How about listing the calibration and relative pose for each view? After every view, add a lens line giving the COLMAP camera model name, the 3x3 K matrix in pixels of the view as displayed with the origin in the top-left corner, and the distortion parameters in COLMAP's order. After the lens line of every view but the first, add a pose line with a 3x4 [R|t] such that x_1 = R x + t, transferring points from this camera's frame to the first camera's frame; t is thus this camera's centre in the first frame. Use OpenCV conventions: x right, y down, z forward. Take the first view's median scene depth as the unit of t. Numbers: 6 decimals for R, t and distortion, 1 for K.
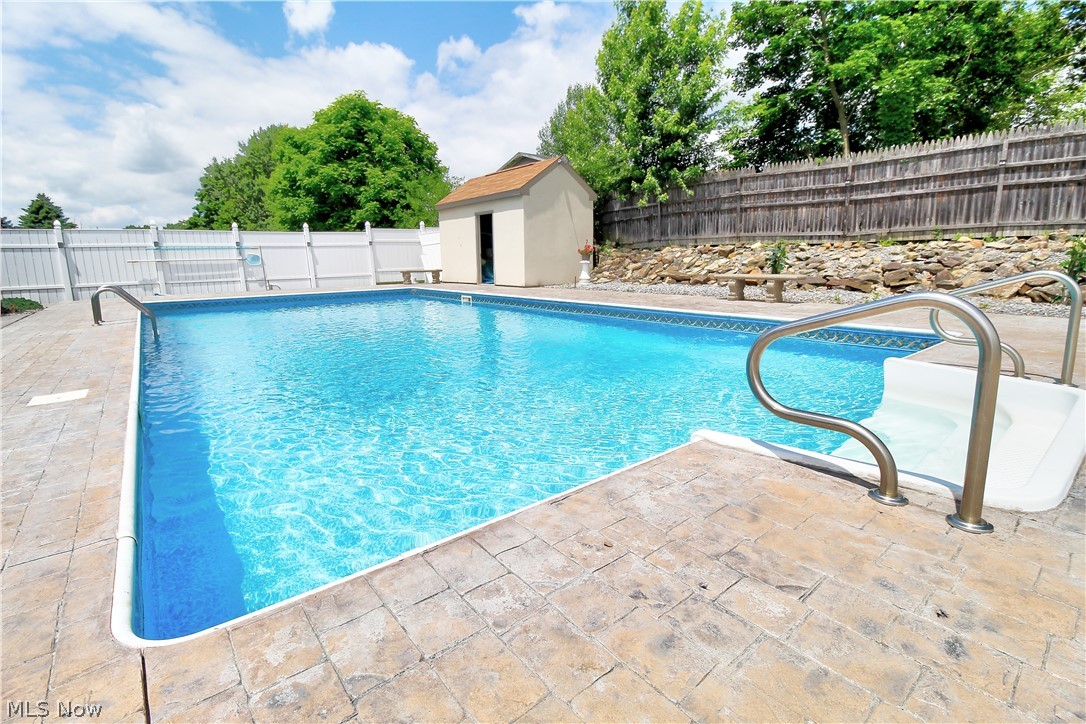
lens RADIAL K [[497.4, 0, 544.4], [0, 497.4, 357.5], [0, 0, 1]] dist [-0.000789, -0.013642]
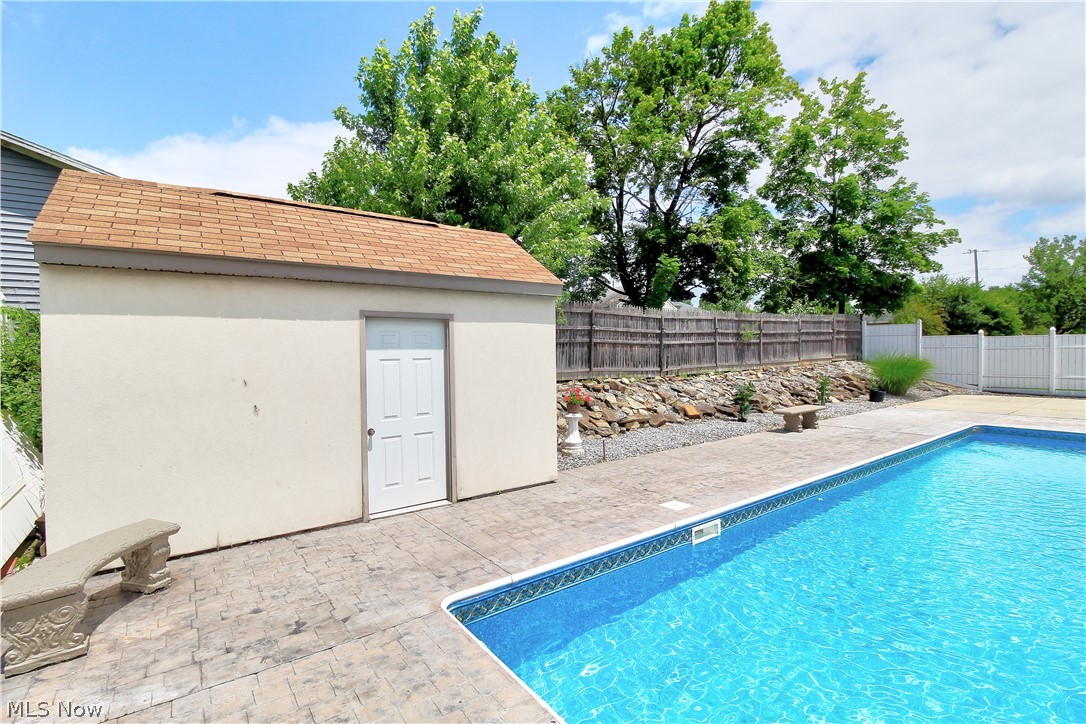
lens RADIAL K [[497.4, 0, 544.0], [0, 497.4, 354.3], [0, 0, 1]] dist [-0.000789, -0.013642]
pose [[0.047266, 0.011135, 0.998820, -0.581333], [0.210373, 0.977399, -0.020851, -0.284574], [-0.976478, 0.211110, 0.043855, 1.078430]]
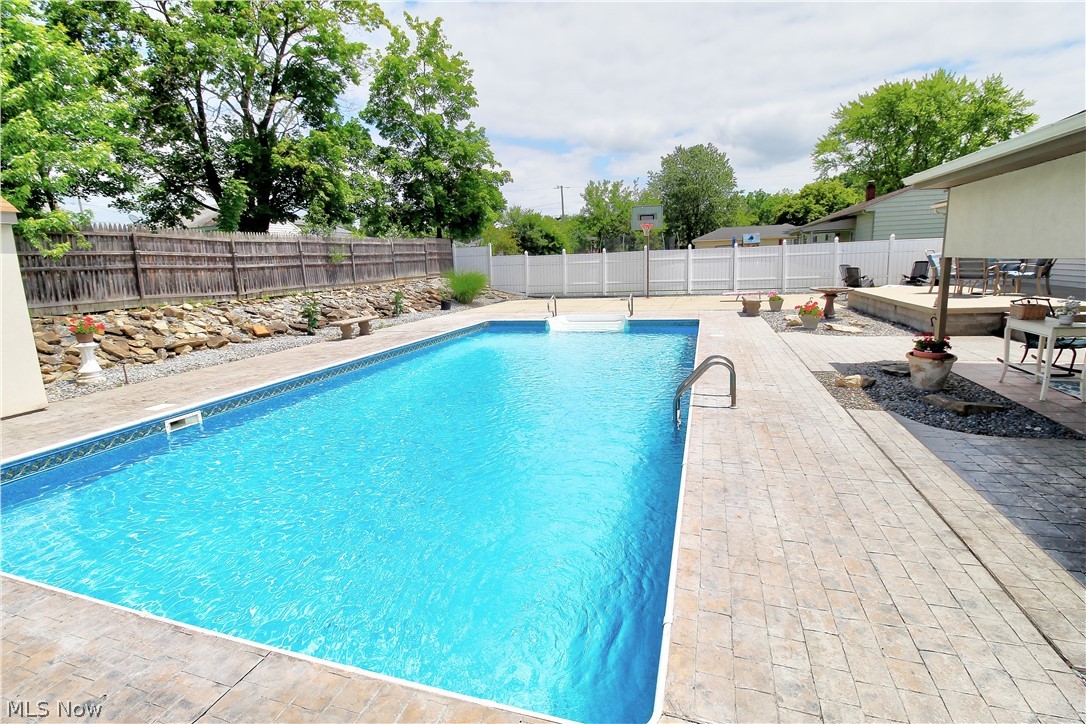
lens RADIAL K [[497.4, 0, 543.5], [0, 497.4, 355.7], [0, 0, 1]] dist [-0.000789, -0.013642]
pose [[-0.551511, -0.113430, 0.826419, -0.788495], [0.212527, 0.938911, 0.270700, -0.244094], [-0.806640, 0.324931, -0.493713, 0.922583]]
